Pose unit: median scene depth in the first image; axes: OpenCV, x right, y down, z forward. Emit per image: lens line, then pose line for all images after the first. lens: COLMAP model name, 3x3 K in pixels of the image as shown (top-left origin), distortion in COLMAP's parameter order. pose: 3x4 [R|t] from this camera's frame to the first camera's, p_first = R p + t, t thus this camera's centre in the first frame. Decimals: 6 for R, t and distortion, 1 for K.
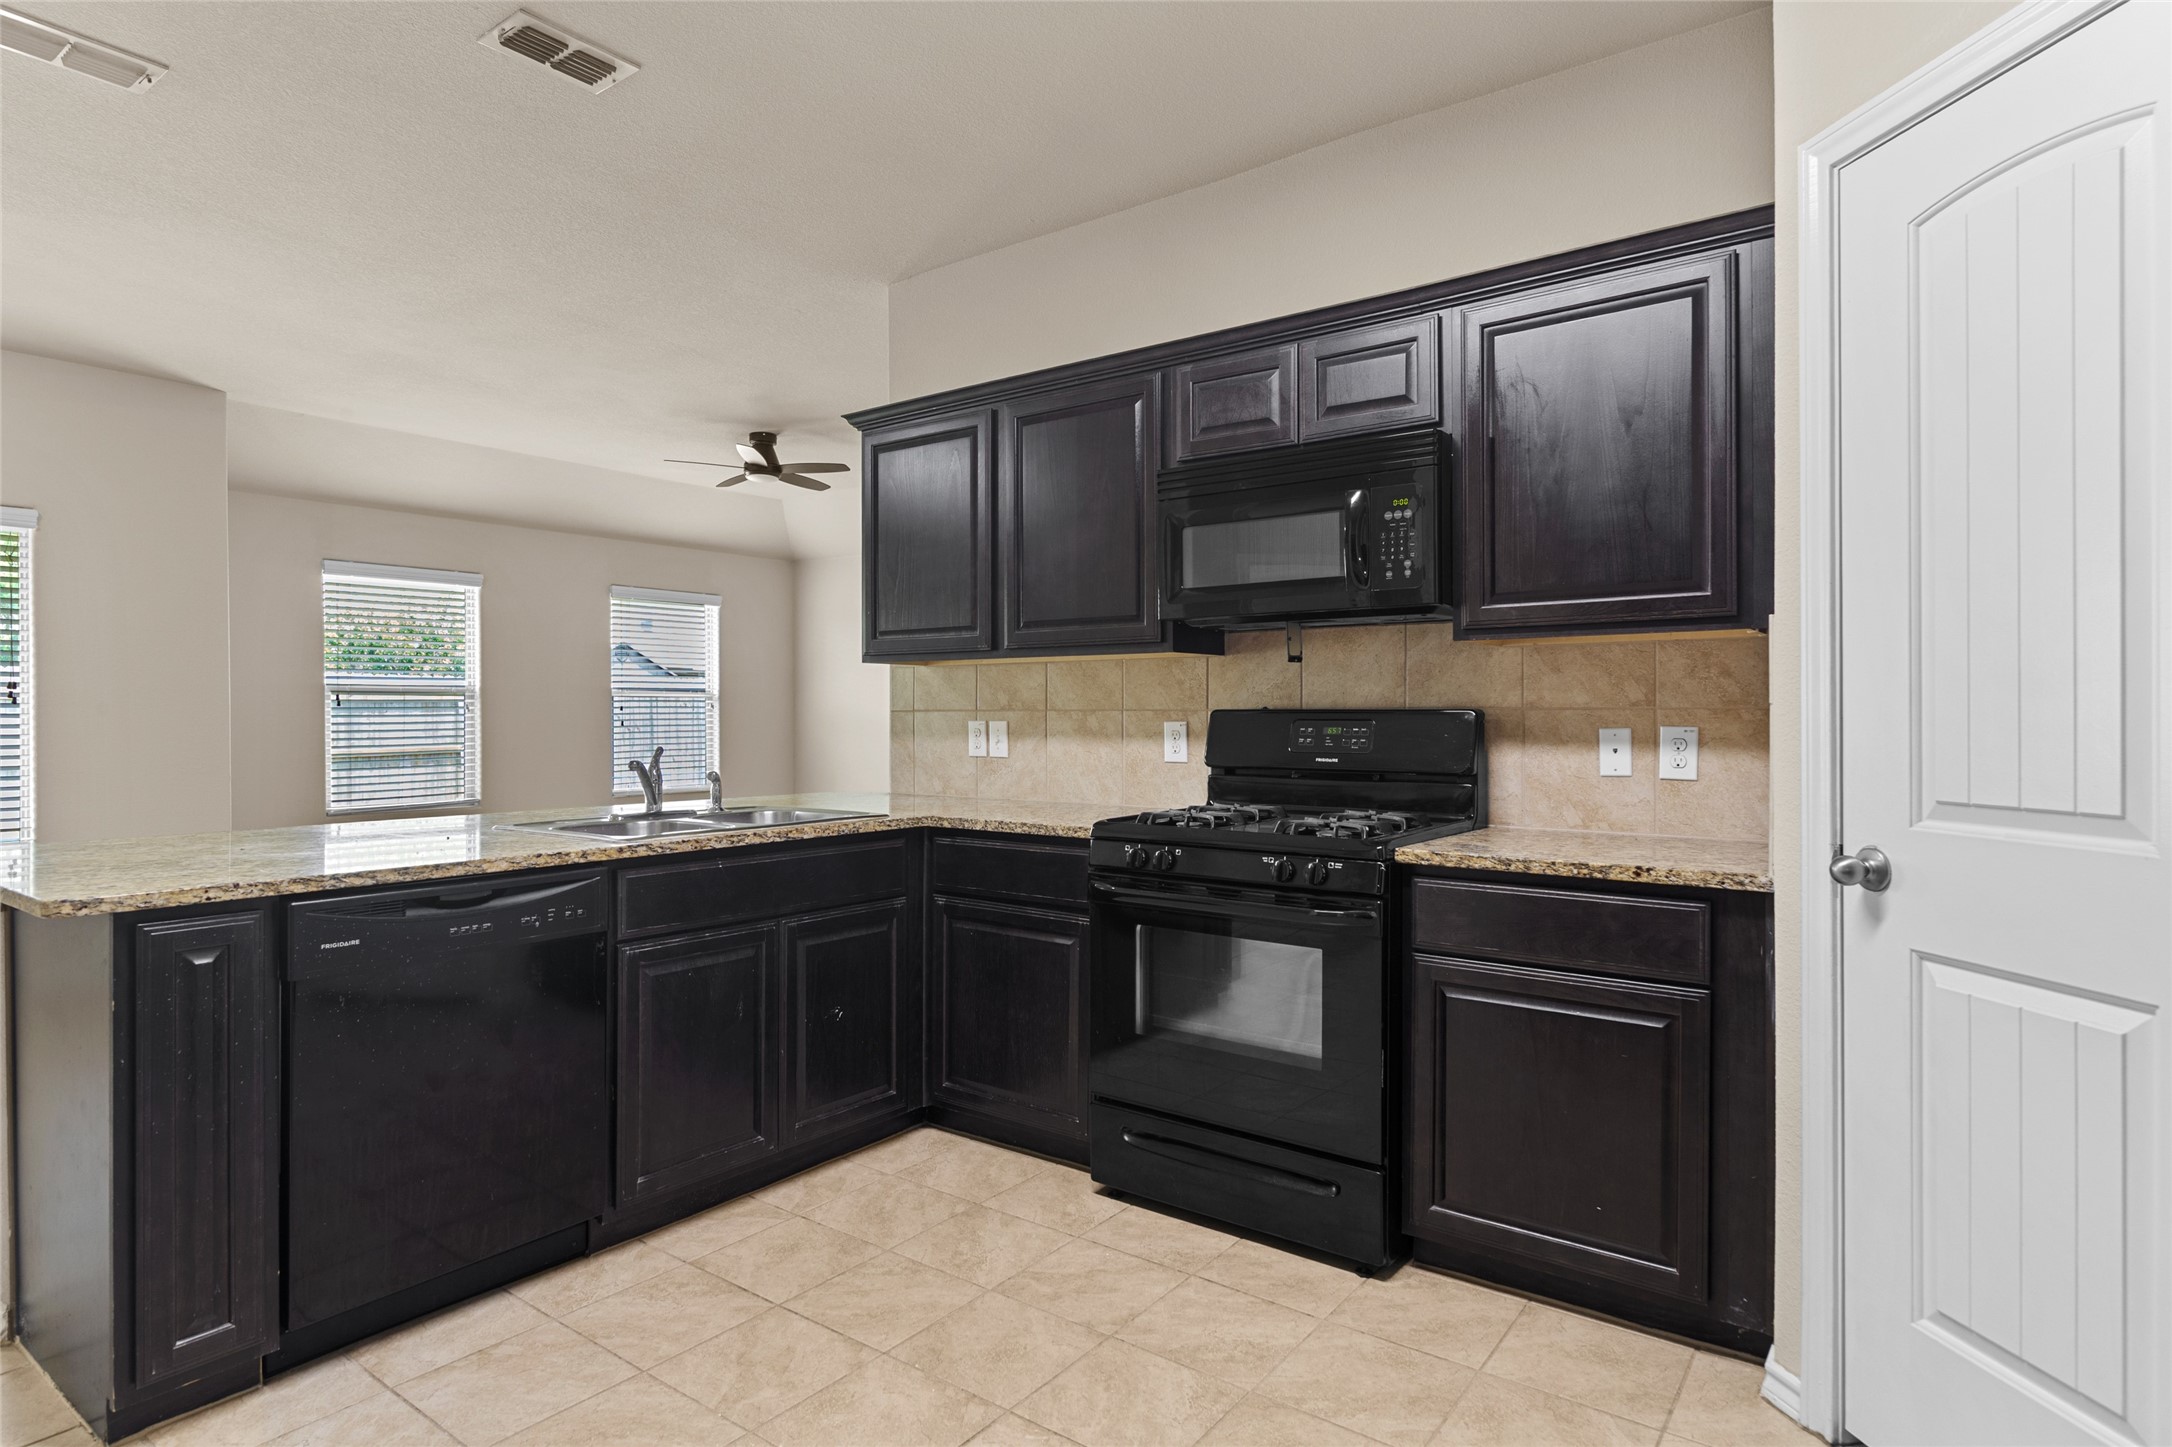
lens RADIAL K [[1182.3, 0, 1093.3], [0, 1182.3, 721.4], [0, 0, 1]] dist [0.000179, 0.000335]
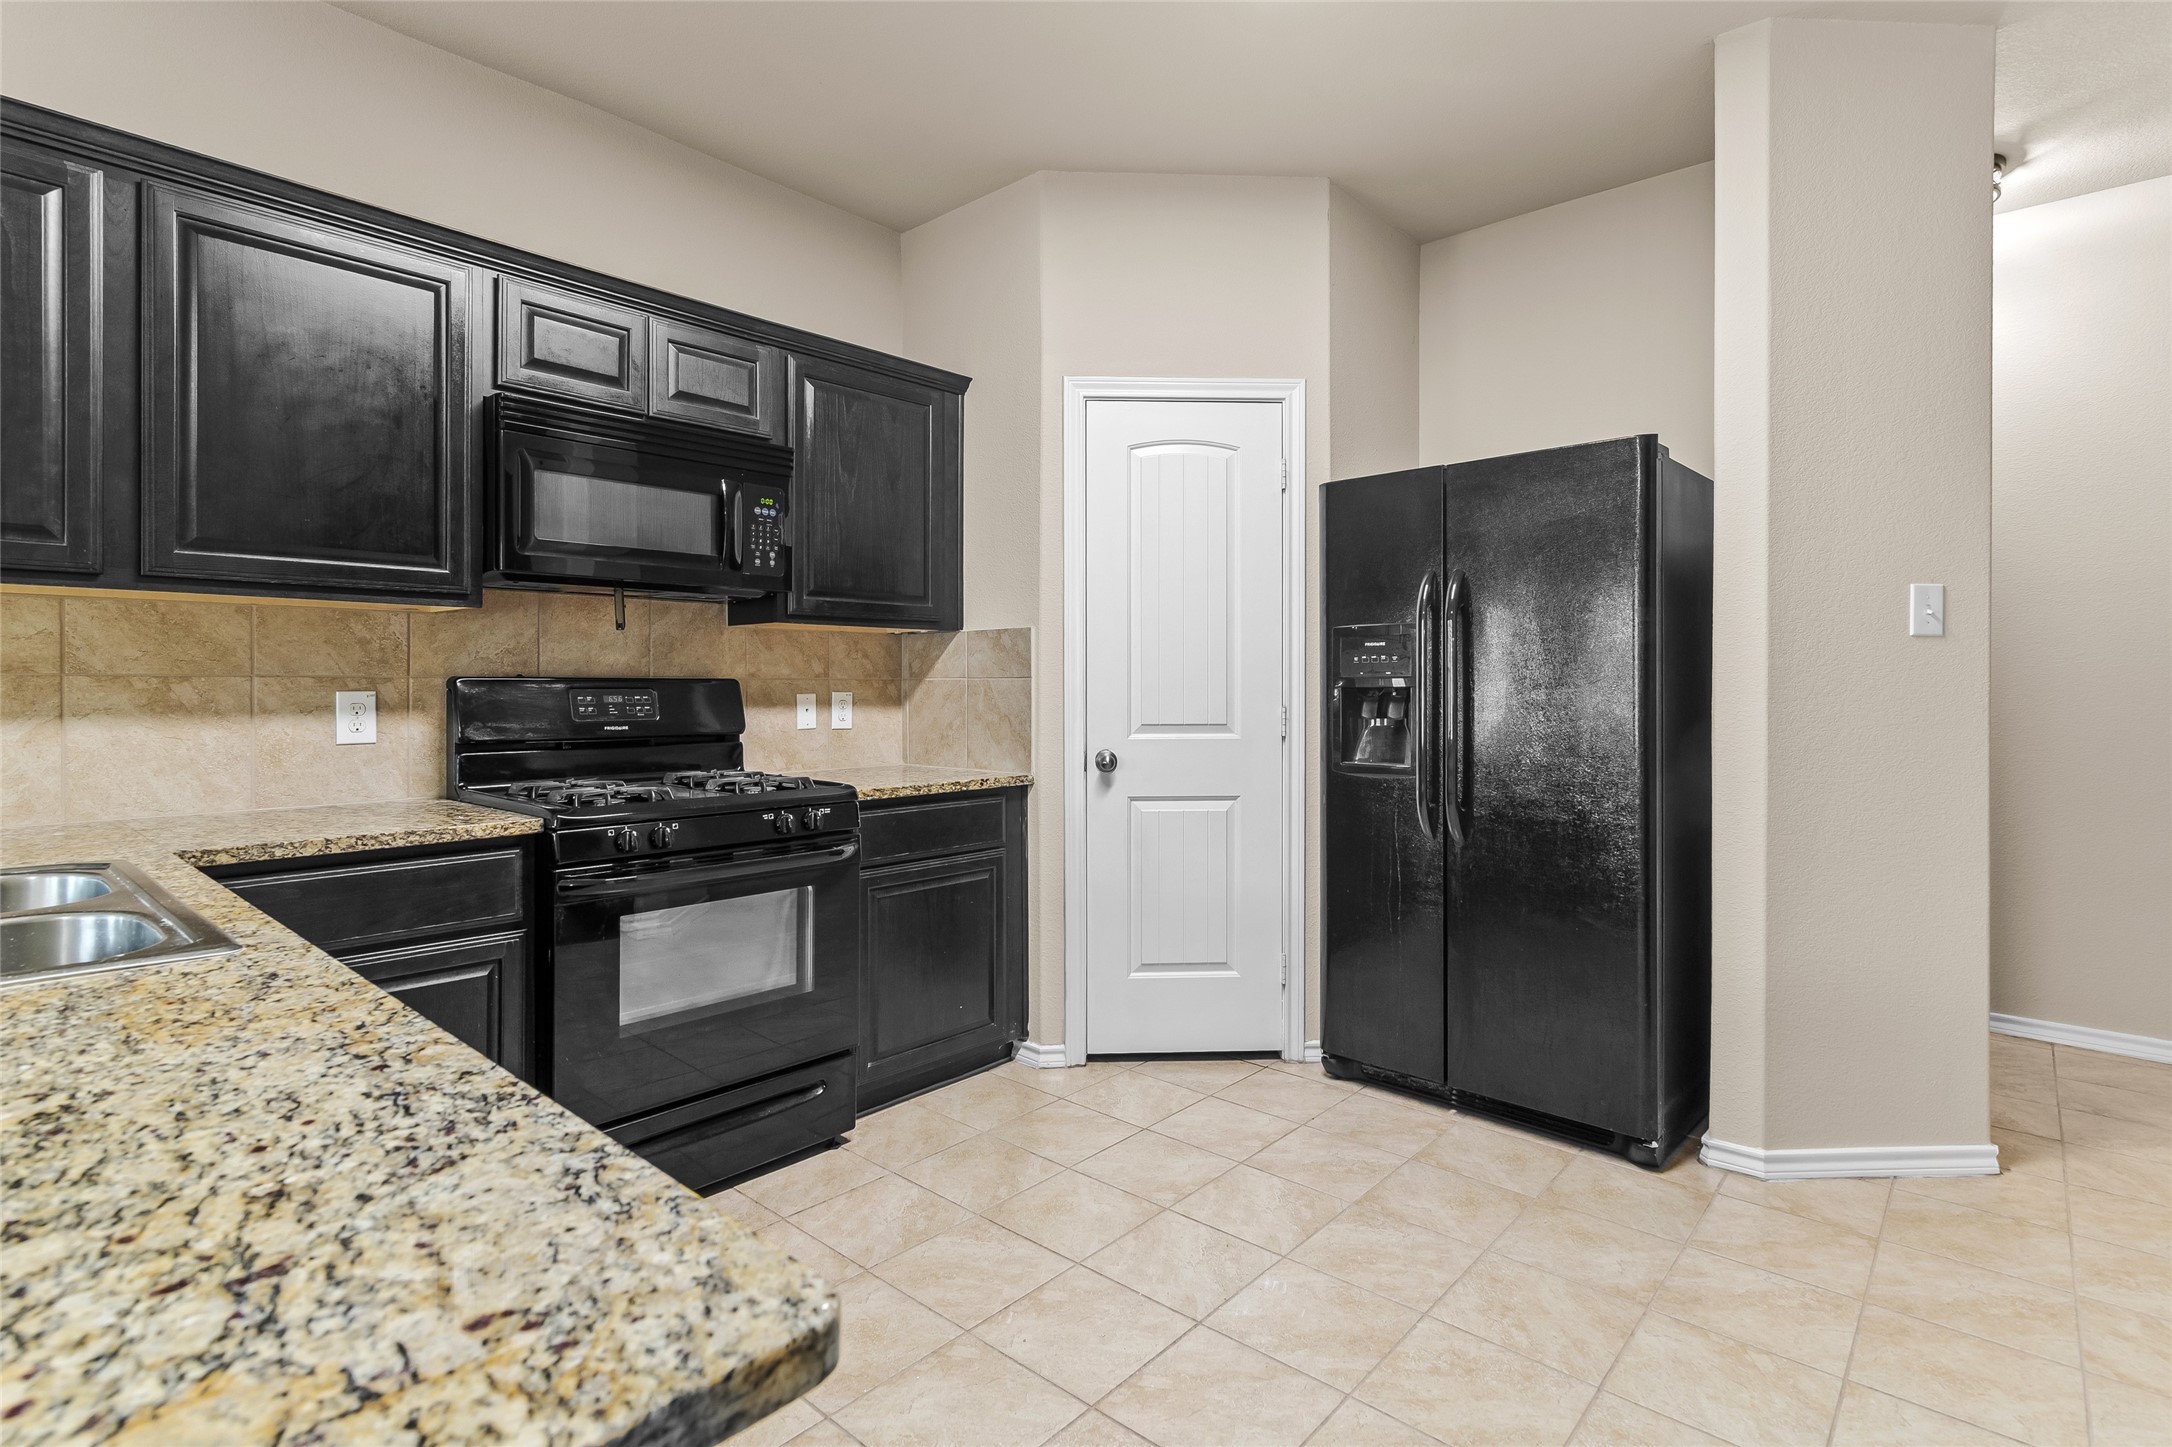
lens RADIAL K [[1038.6, 0, 1087.8], [0, 1038.6, 688.5], [0, 0, 1]] dist [0.000148, -0.000188]
pose [[0.088967, -0.002865, 0.996030, -0.644440], [0.004796, 0.999986, 0.002448, -0.001205], [-0.996023, 0.004560, 0.088980, 0.518885]]
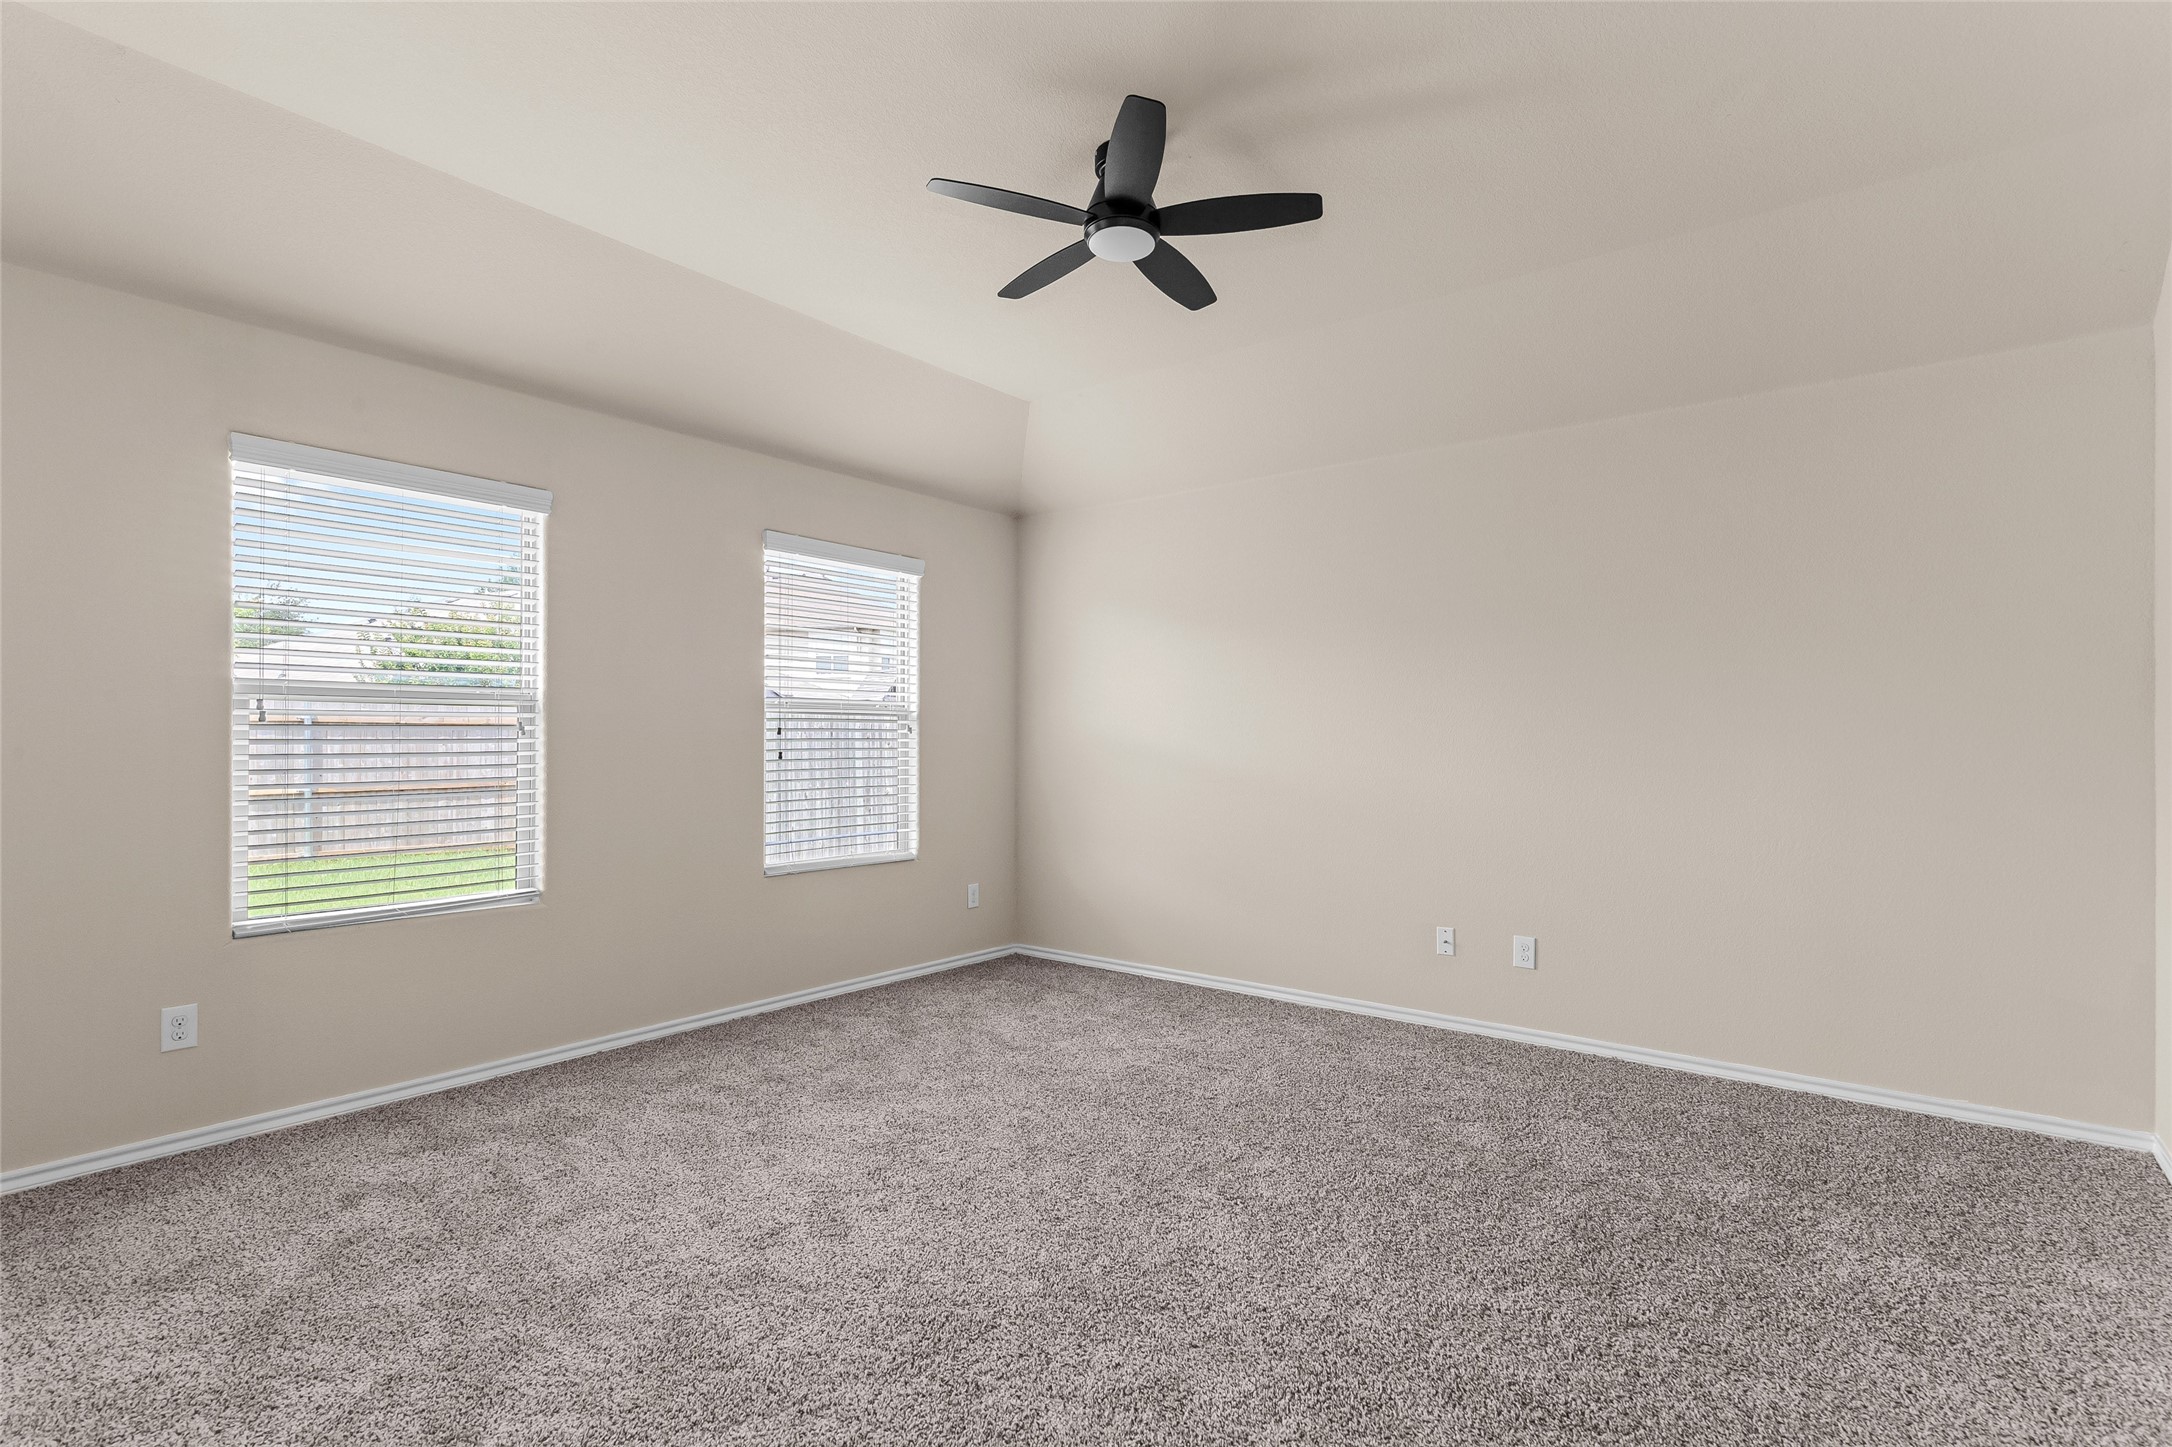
lens RADIAL K [[1034.5, 0, 1094.6], [0, 1034.5, 746.2], [0, 0, 1]] dist [0.000374, -0.000058]
pose [[0.999778, 0.005697, -0.020273, -0.585432], [-0.005744, 0.999981, -0.002276, -0.007792], [0.020260, 0.002392, 0.999792, 1.217779]]
